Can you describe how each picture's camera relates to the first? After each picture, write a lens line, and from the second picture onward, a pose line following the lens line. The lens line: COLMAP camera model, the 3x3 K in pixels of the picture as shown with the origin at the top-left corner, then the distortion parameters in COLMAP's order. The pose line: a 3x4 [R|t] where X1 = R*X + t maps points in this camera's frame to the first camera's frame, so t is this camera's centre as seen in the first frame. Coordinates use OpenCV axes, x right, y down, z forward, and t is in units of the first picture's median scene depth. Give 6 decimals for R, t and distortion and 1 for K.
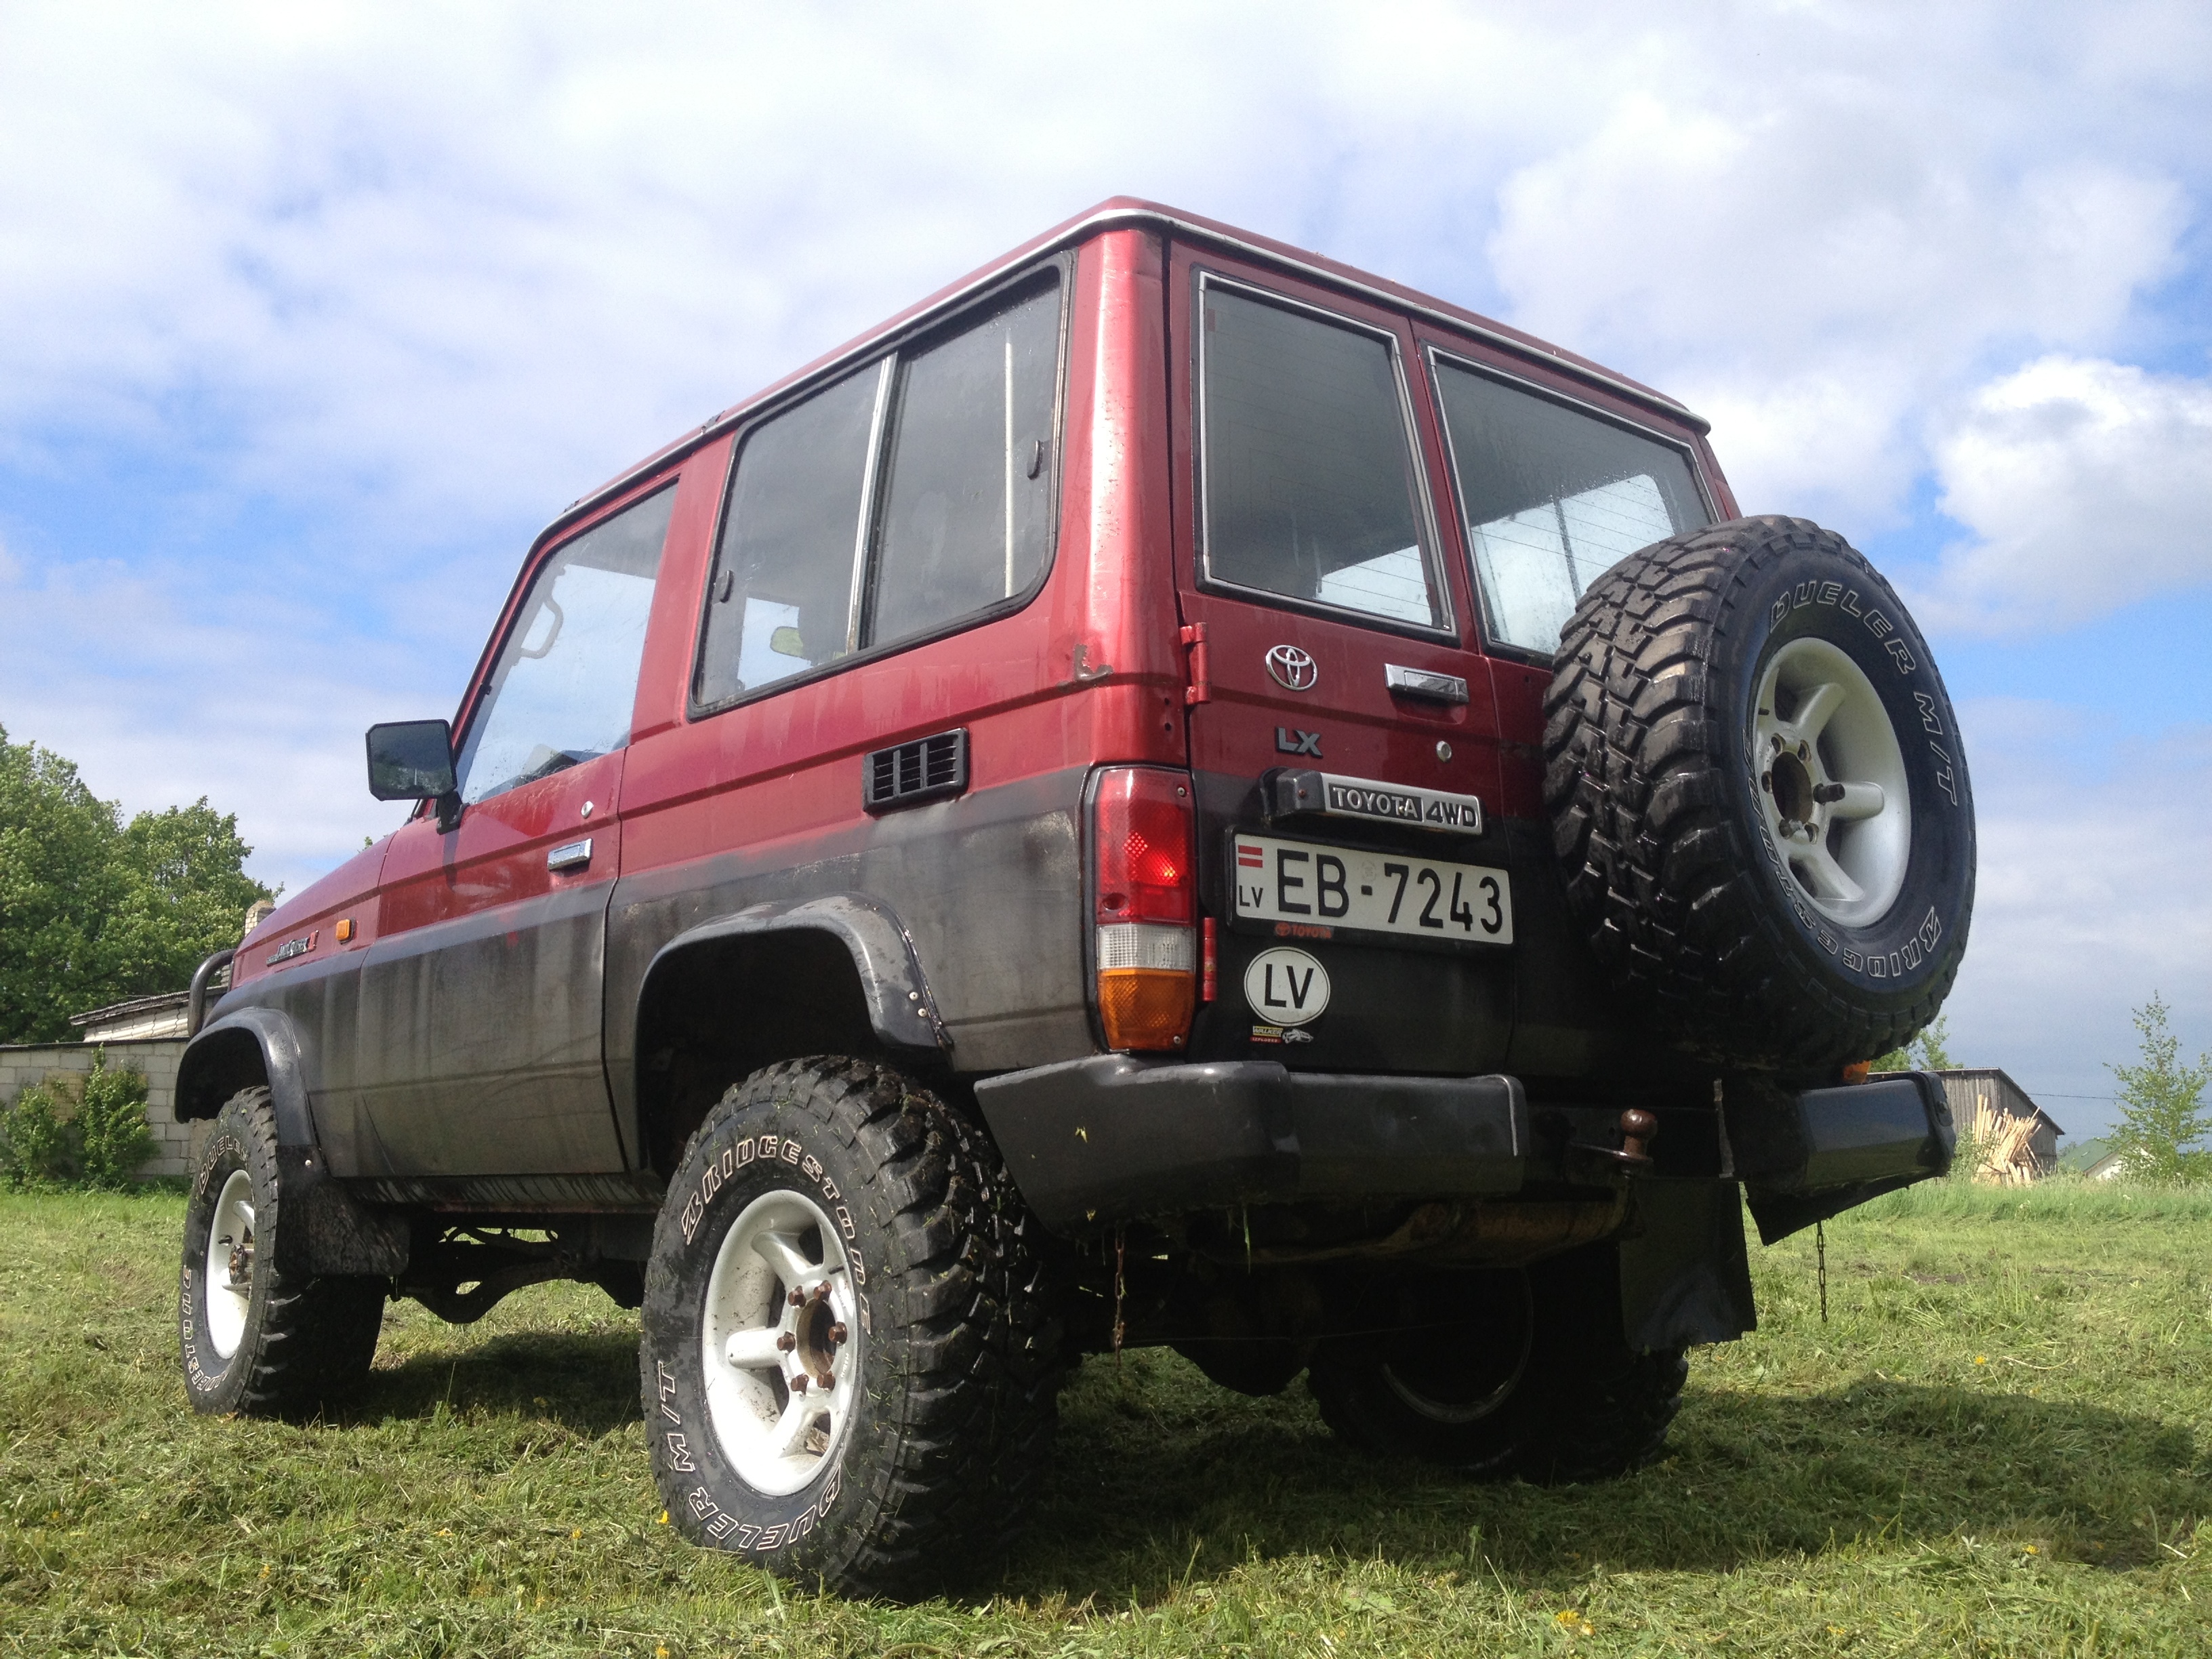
lens RADIAL K [[2133.6, 0, 1106.0], [0, 2133.6, 829.5], [0, 0, 1]] dist [0.175945, -0.345816]
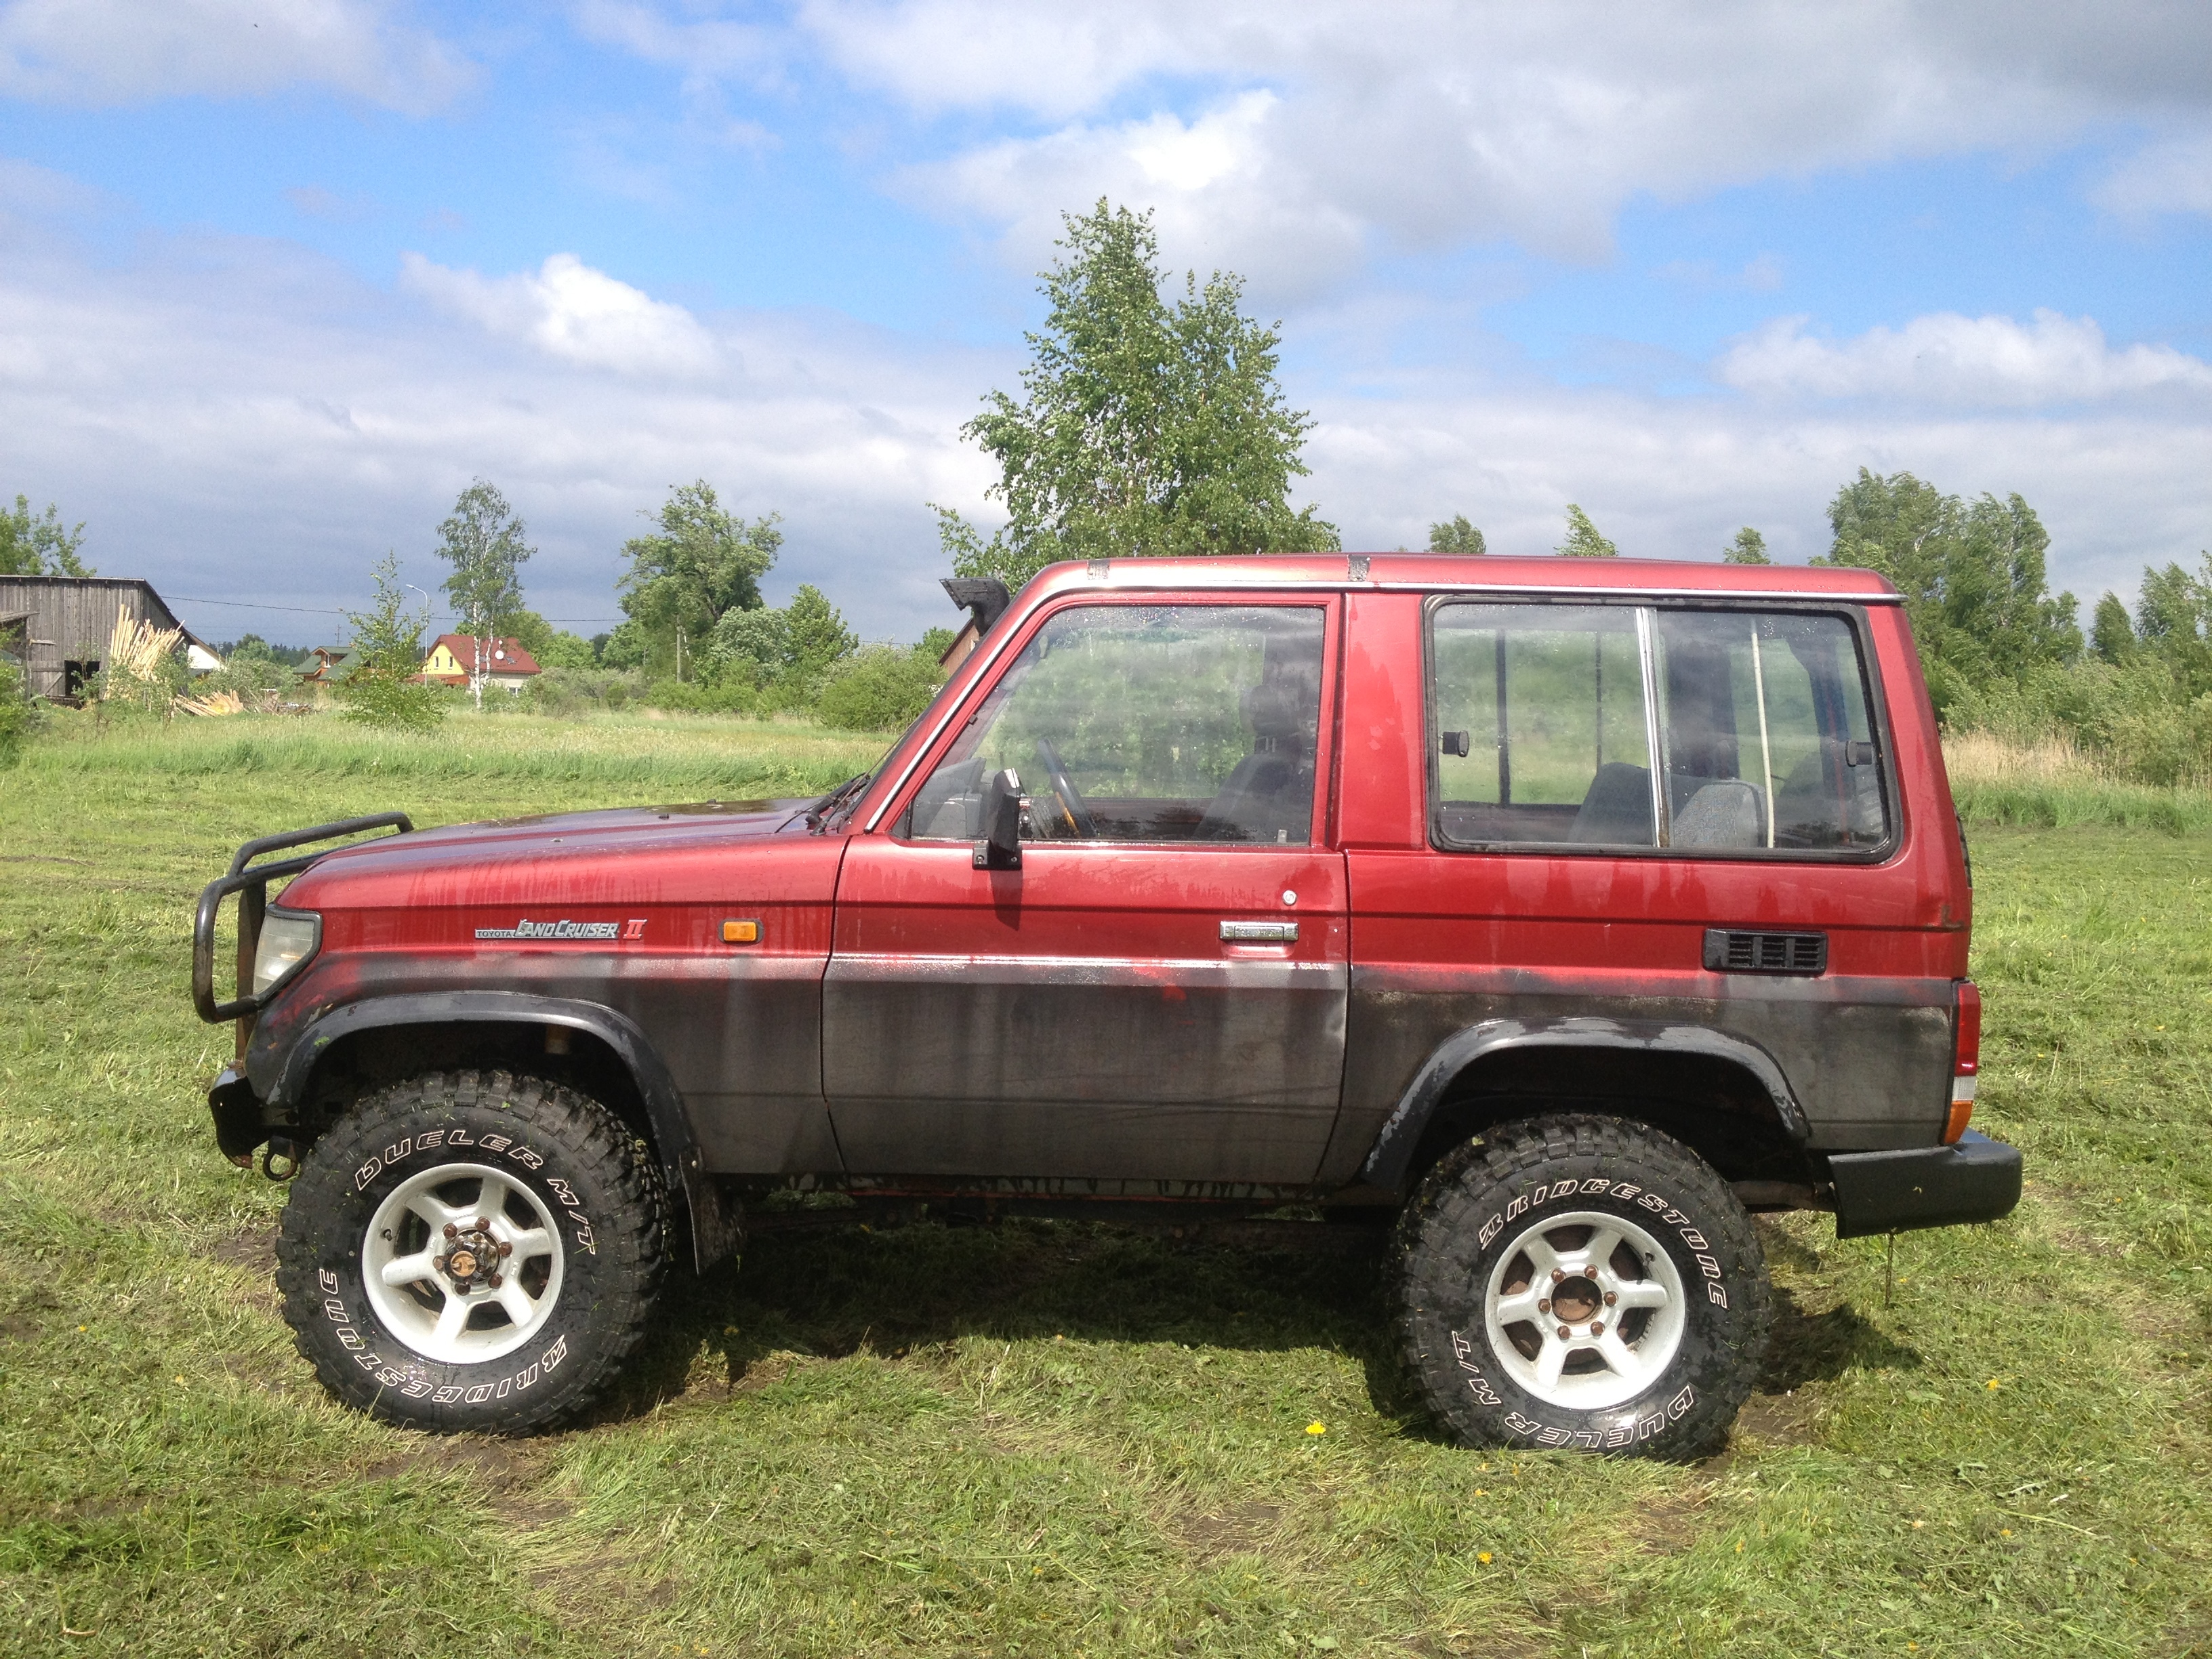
lens RADIAL K [[2133.6, 0, 1106.0], [0, 2133.6, 829.5], [0, 0, 1]] dist [0.175945, -0.345816]
pose [[0.593129, -0.042669, 0.803976, -1.623638], [-0.165185, 0.970901, 0.173392, -0.304067], [-0.787980, -0.235649, 0.568821, 0.527792]]
